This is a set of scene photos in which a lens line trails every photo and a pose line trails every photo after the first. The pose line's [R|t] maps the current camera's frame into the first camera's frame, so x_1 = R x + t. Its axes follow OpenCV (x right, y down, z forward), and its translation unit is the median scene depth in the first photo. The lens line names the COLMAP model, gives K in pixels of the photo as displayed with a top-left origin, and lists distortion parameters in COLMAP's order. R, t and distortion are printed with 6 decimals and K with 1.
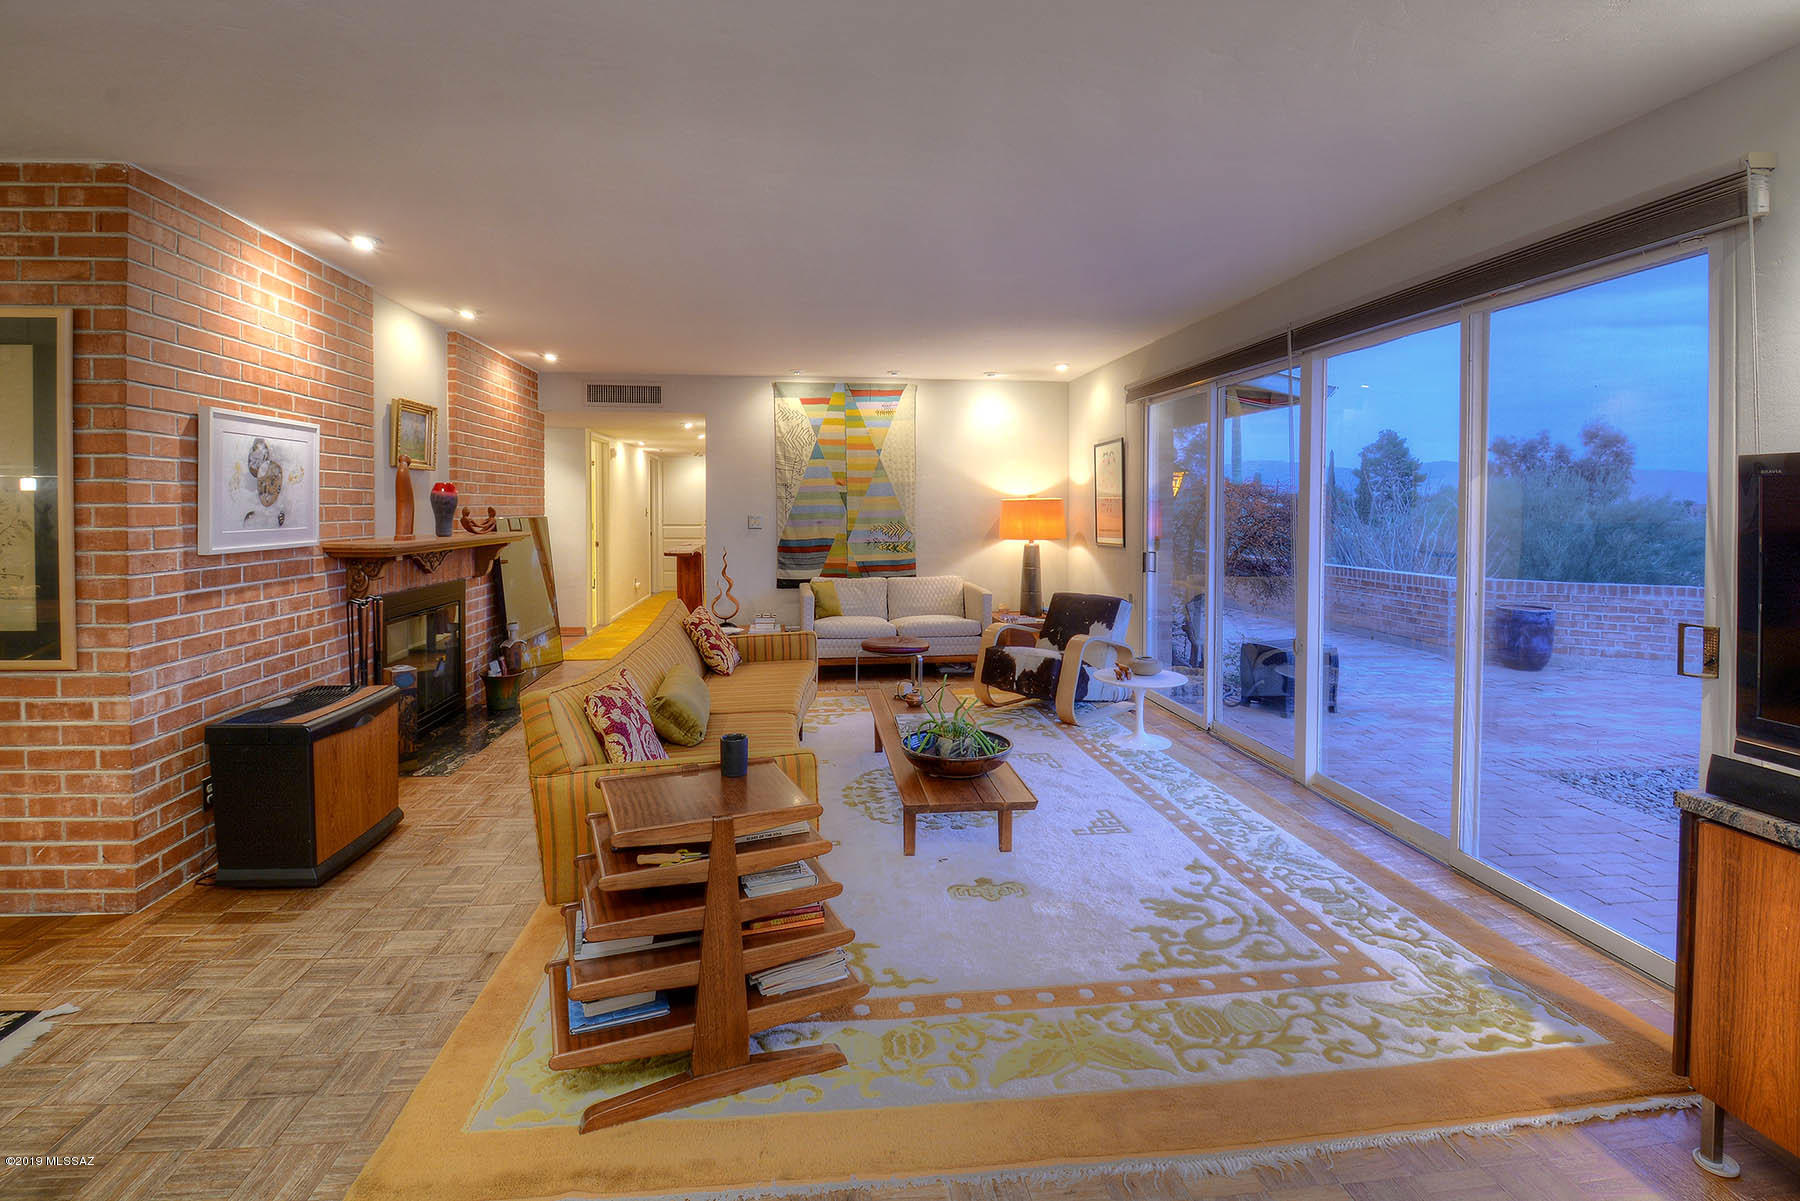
lens RADIAL K [[805.9, 0, 923.0], [0, 805.9, 594.1], [0, 0, 1]] dist [0.014924, -0.023260]
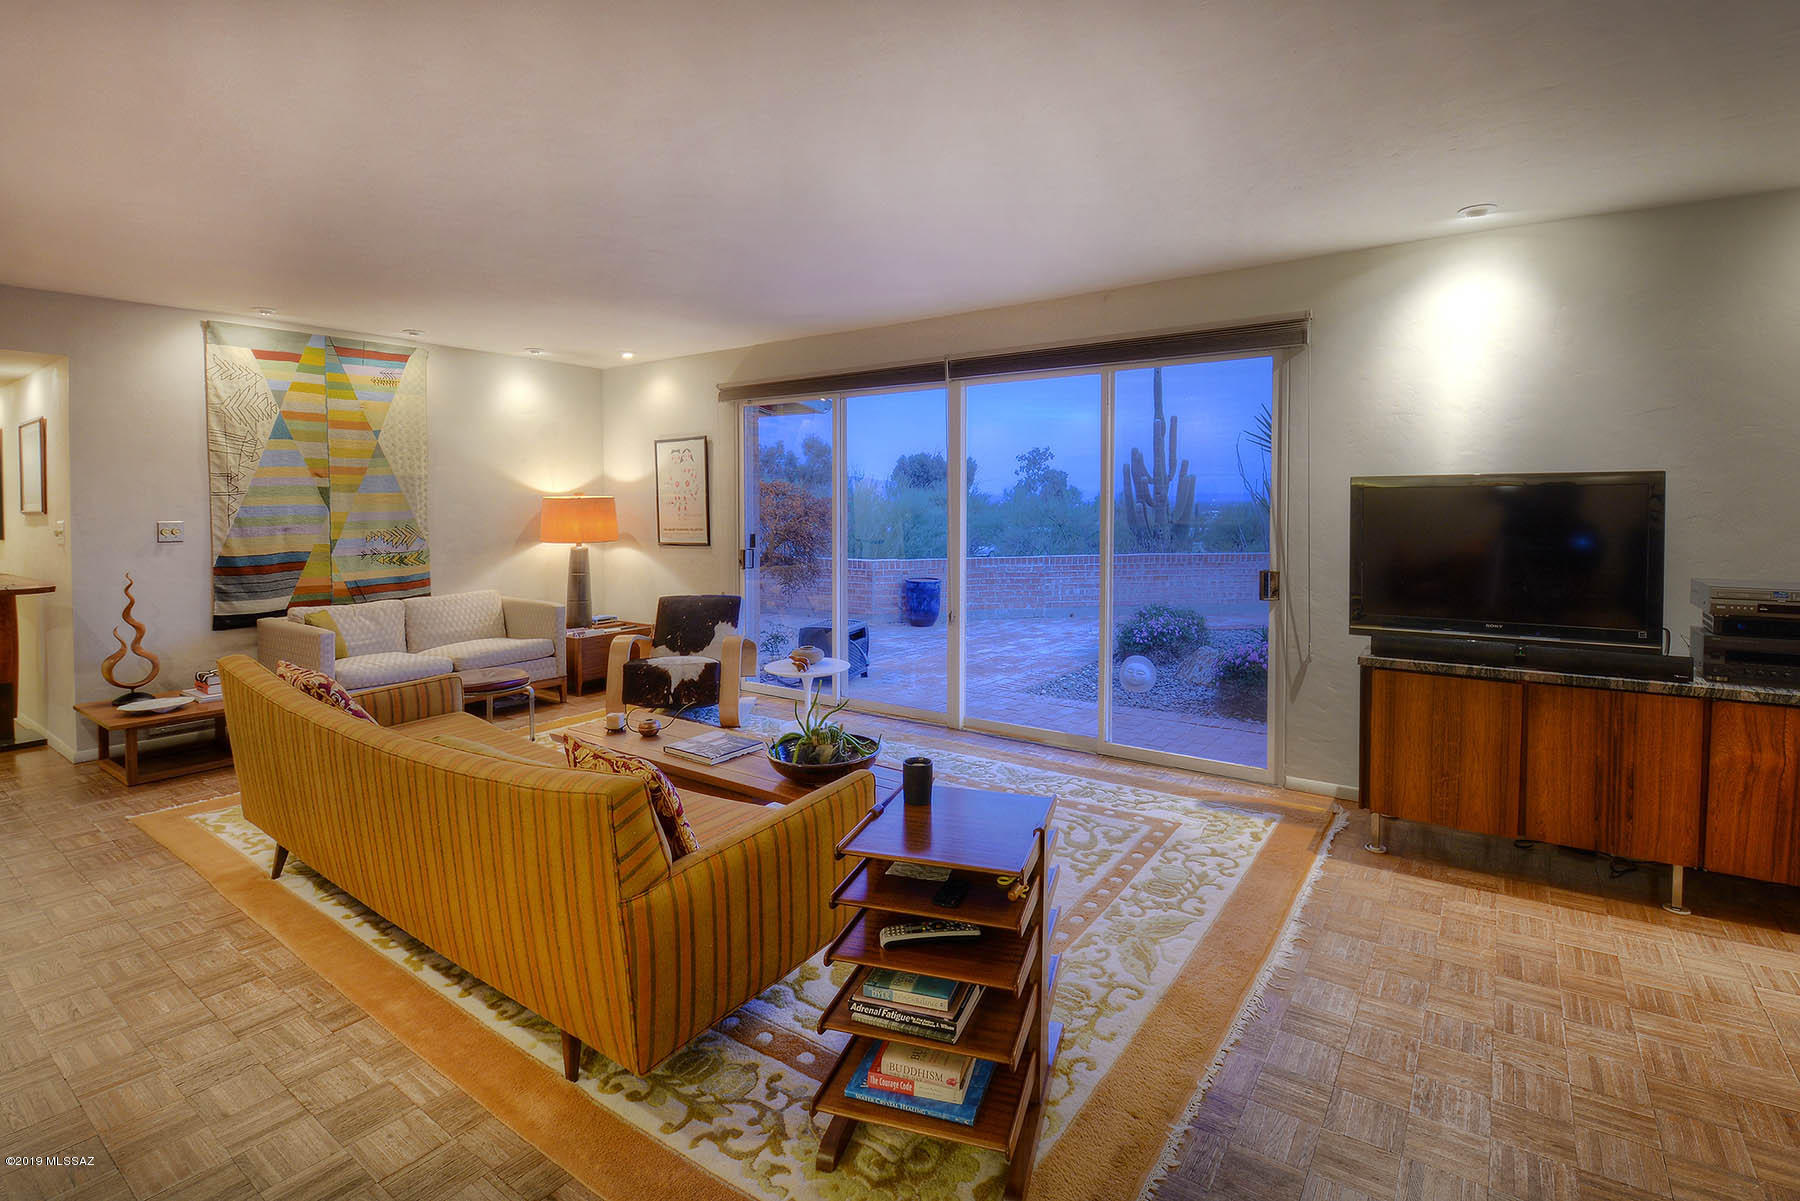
lens RADIAL K [[820.4, 0, 900.0], [0, 820.4, 600.5], [0, 0, 1]] dist [0.000583, -0.000422]
pose [[0.672800, -0.090991, 0.734207, -0.309483], [0.083961, 0.995387, 0.046421, -0.016301], [-0.735045, 0.030412, 0.677336, 0.129361]]
